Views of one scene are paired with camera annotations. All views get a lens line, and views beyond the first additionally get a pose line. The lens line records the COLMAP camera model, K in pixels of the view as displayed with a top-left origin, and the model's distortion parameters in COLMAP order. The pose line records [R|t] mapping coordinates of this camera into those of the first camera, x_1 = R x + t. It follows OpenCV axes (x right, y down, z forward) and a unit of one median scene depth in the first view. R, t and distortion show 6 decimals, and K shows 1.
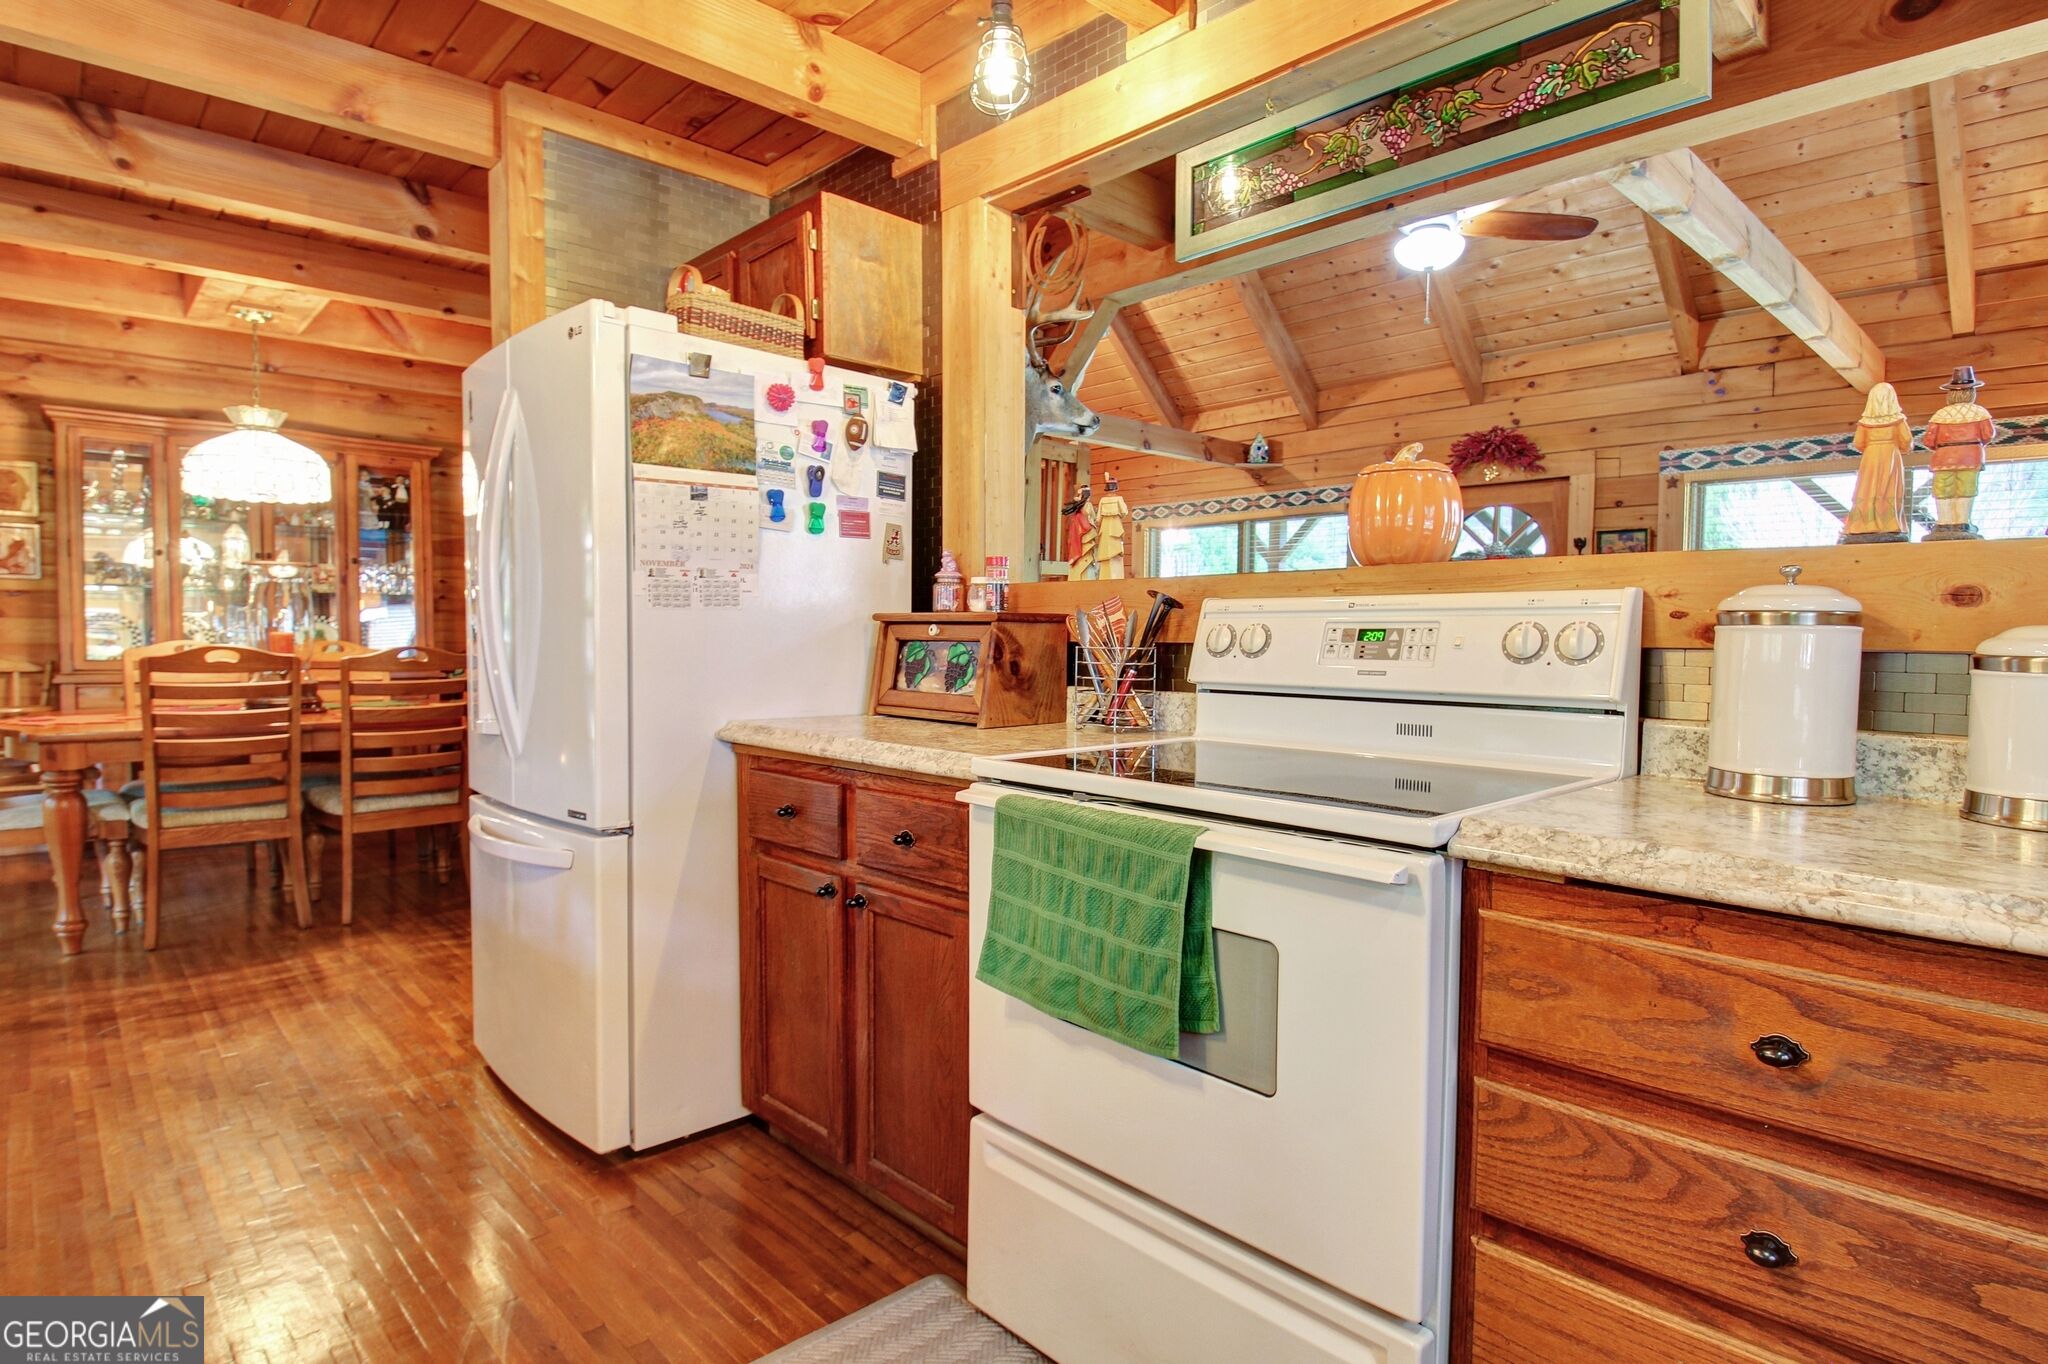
lens RADIAL K [[1065.4, 0, 1015.1], [0, 1065.4, 700.0], [0, 0, 1]] dist [-0.012176, -0.012758]
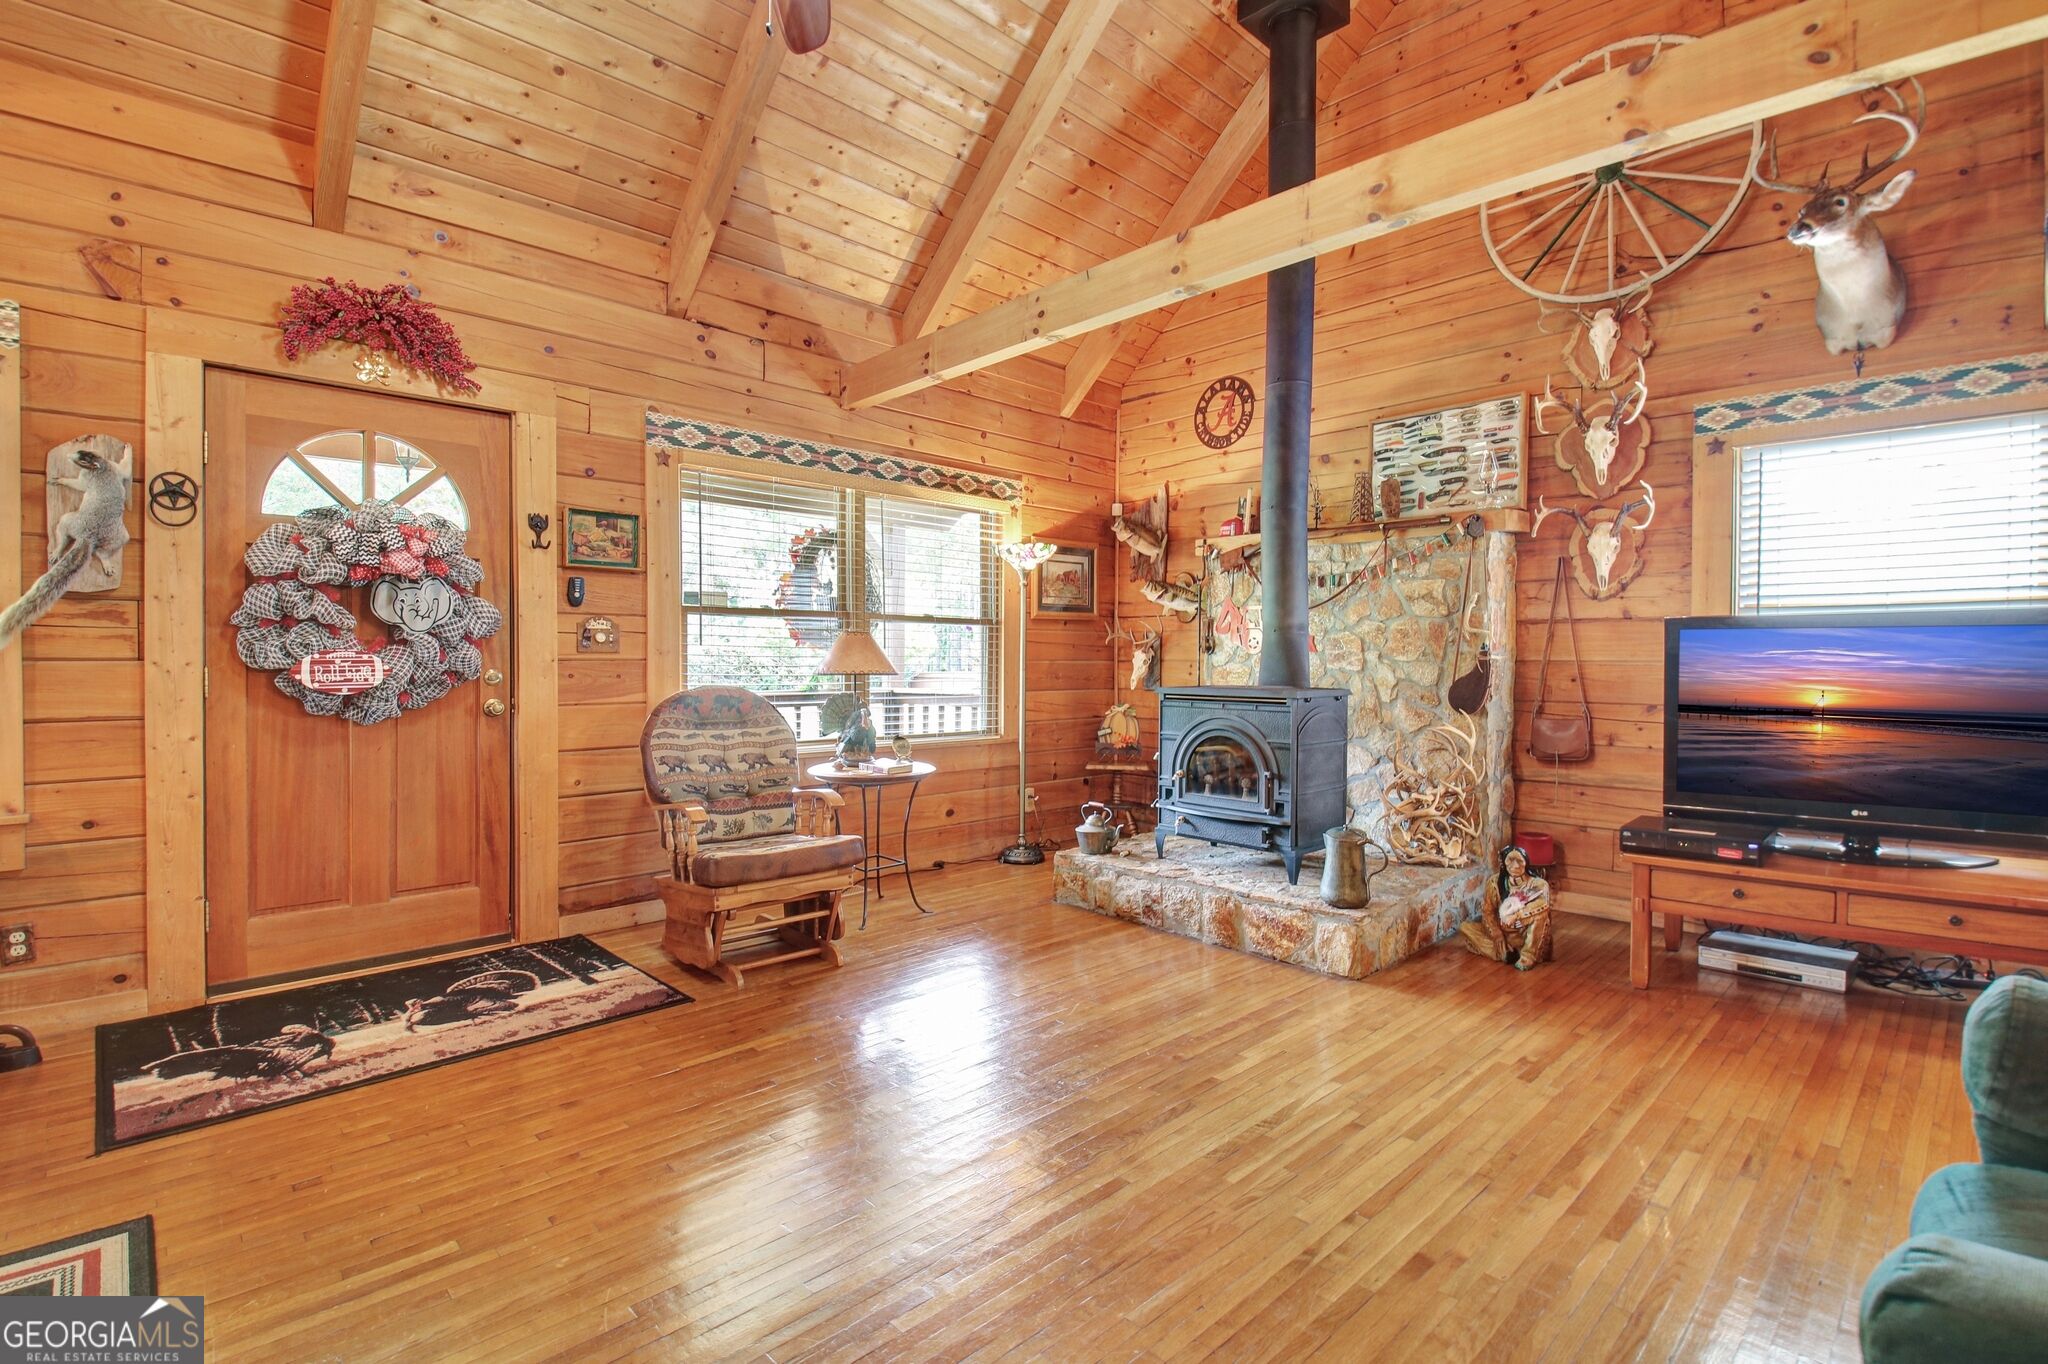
lens RADIAL K [[966.2, 0, 1041.6], [0, 966.2, 681.5], [0, 0, 1]] dist [0.009265, -0.020749]
pose [[-0.016671, -0.026472, 0.999511, -0.060441], [0.060723, 0.997777, 0.027439, -0.051008], [-0.998015, 0.061150, -0.015027, 0.735599]]
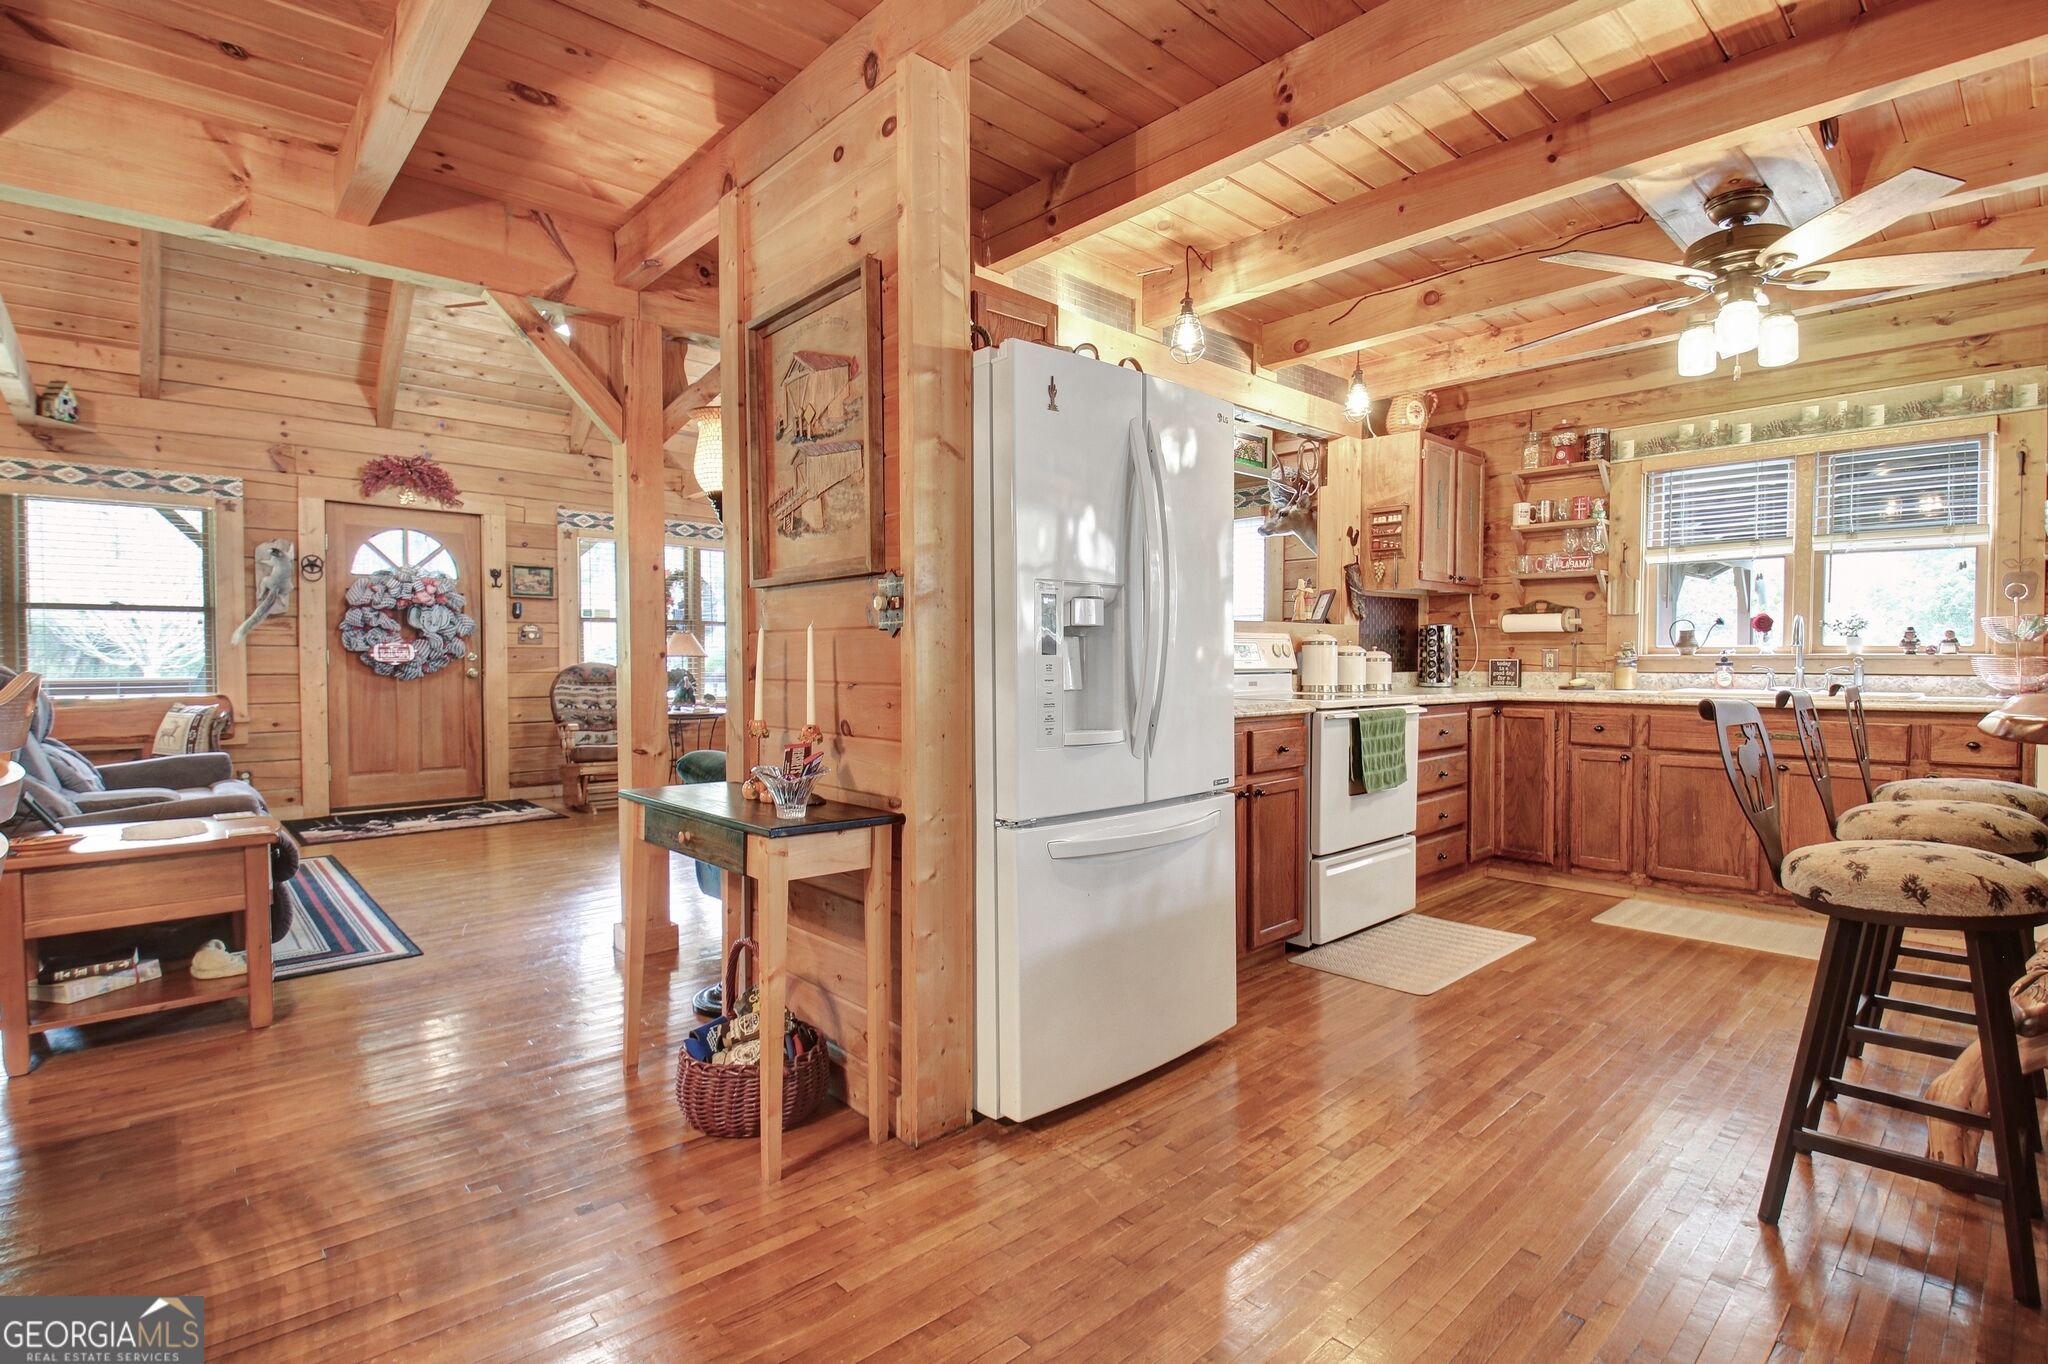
lens RADIAL K [[966.2, 0, 1018.0], [0, 966.2, 688.2], [0, 0, 1]] dist [0.009265, -0.020749]
pose [[0.029212, -0.035399, 0.998946, -0.548975], [0.060512, 0.997602, 0.033582, -0.021817], [-0.997740, 0.059467, 0.031284, 0.406903]]
